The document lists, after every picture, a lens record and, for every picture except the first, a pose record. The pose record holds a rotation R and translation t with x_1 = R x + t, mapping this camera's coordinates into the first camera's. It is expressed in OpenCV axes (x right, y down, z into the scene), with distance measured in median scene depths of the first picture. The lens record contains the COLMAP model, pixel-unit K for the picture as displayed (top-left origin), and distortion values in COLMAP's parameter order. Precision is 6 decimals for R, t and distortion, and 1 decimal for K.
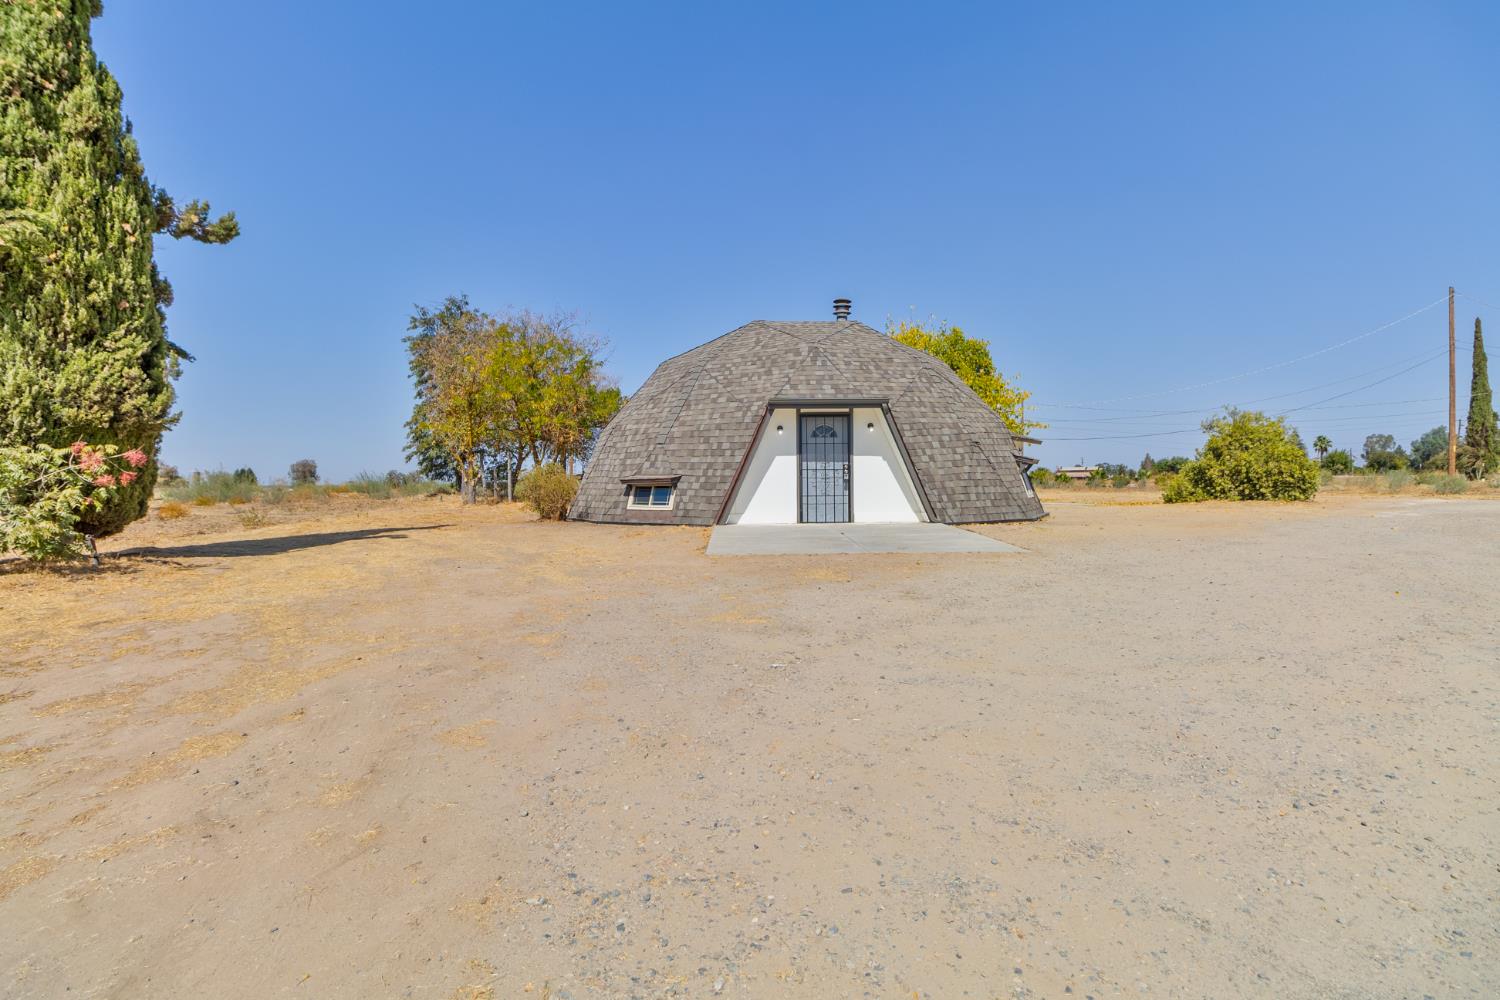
lens RADIAL K [[686.6, 0, 750.8], [0, 686.6, 488.8], [0, 0, 1]] dist [-0.001243, 0.000656]
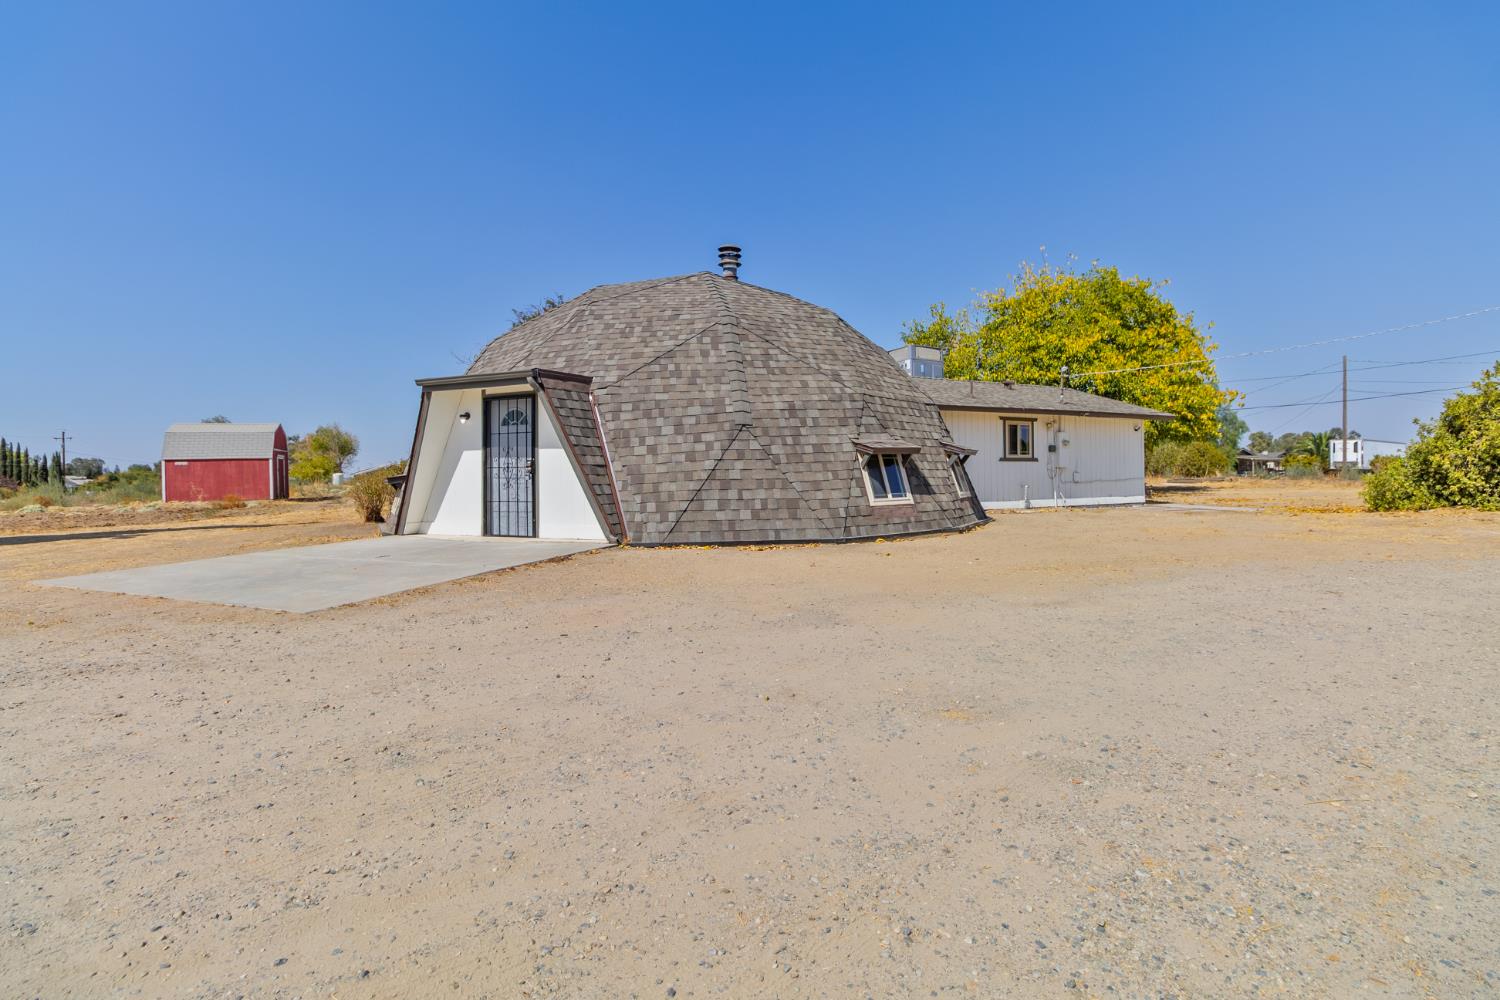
lens RADIAL K [[686.6, 0, 749.0], [0, 686.6, 496.1], [0, 0, 1]] dist [-0.001243, 0.000656]
pose [[0.916938, 0.010228, -0.398899, 0.634874], [-0.000023, 0.999673, 0.025579, -0.014971], [0.399031, -0.023445, 0.916638, 0.391254]]
